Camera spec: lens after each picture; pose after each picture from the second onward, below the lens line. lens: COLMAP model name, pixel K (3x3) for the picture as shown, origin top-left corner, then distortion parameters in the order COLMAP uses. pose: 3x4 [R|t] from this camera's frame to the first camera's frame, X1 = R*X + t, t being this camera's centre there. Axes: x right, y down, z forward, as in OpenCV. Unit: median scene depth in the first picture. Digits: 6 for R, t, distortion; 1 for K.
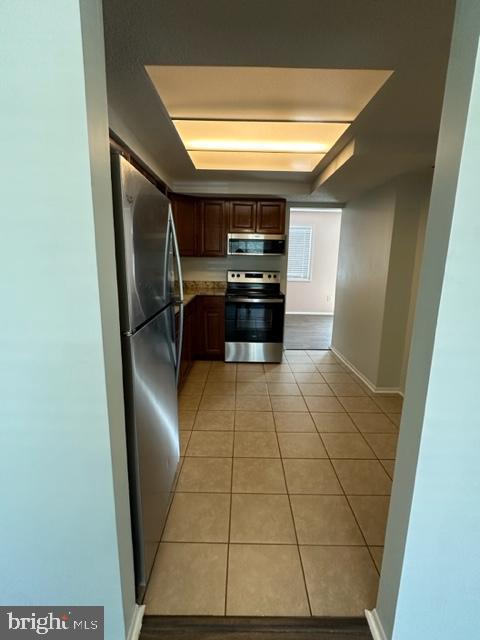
lens RADIAL K [[319.9, 0, 240.0], [0, 319.9, 320.0], [0, 0, 1]] dist [0.000359, -0.000090]
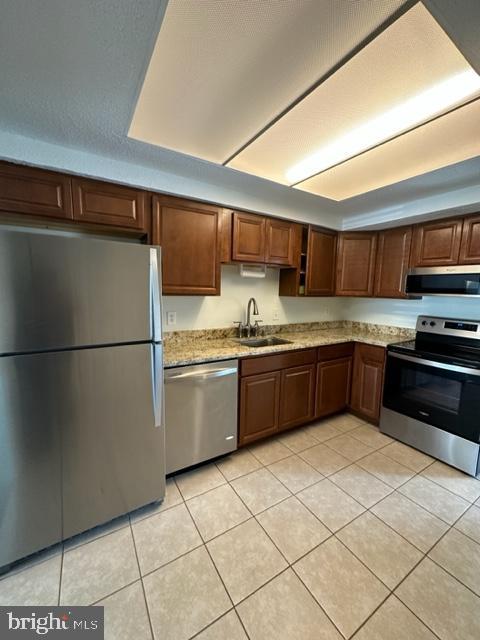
lens RADIAL K [[255.4, 0, 240.0], [0, 255.4, 320.0], [0, 0, 1]] dist [0.000355, 0.000083]
pose [[0.526212, 0.097898, -0.844699, 0.287966], [-0.174485, 0.984645, 0.005420, -0.083694], [0.832260, 0.144535, 0.535214, 0.359551]]
